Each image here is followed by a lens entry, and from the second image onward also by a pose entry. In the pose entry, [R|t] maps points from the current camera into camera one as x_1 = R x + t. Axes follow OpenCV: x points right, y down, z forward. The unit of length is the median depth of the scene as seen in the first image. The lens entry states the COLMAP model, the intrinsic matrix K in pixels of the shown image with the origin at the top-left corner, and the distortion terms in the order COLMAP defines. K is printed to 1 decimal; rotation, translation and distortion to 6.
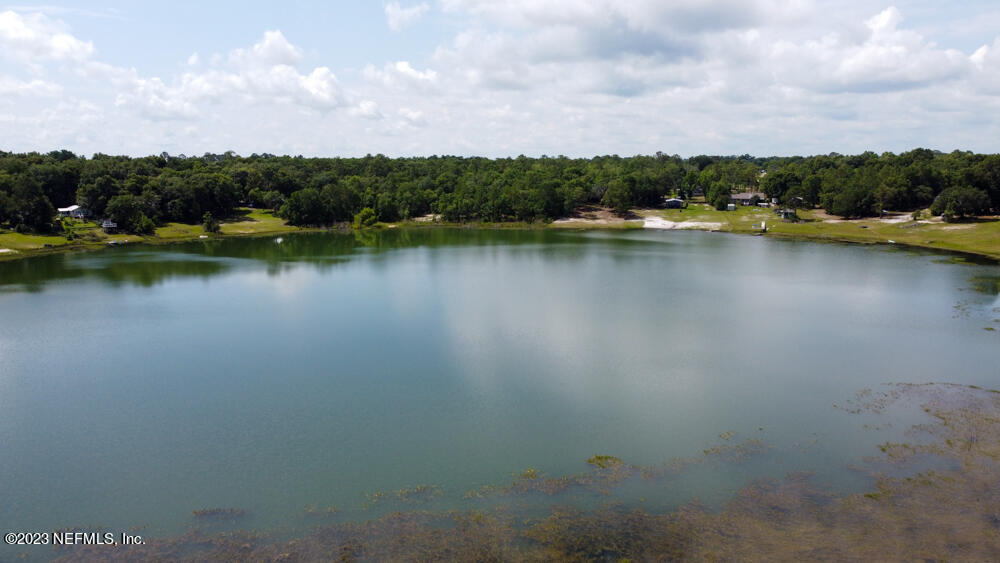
lens RADIAL K [[739.9, 0, 502.1], [0, 739.9, 282.0], [0, 0, 1]] dist [0.005167, -0.002166]
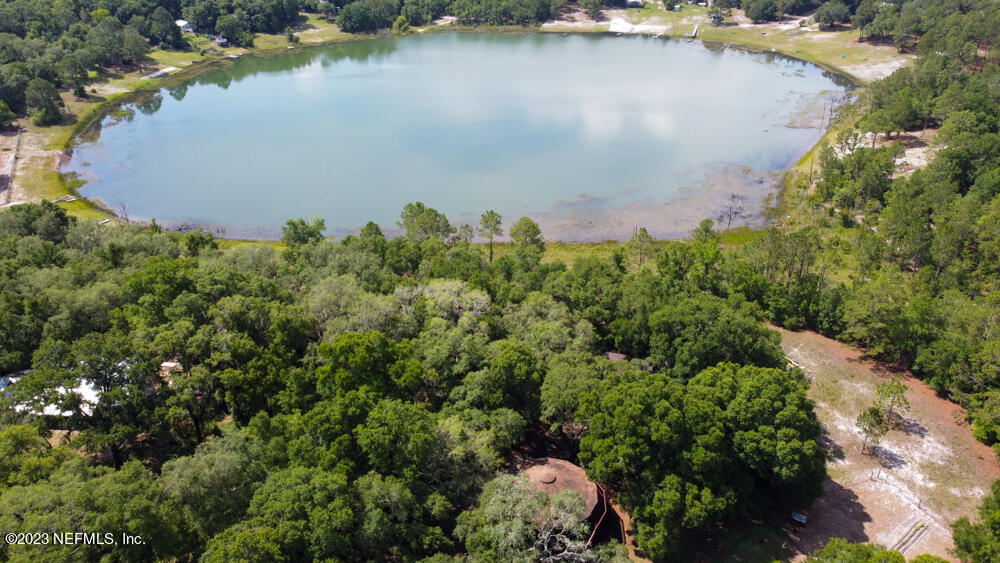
lens RADIAL K [[739.9, 0, 500.5], [0, 739.9, 280.1], [0, 0, 1]] dist [0.005167, -0.002166]
pose [[0.998948, -0.029463, 0.035134, -0.067148], [0.016102, 0.942847, 0.332837, -0.094040], [-0.042933, -0.331921, 0.942330, -0.406687]]
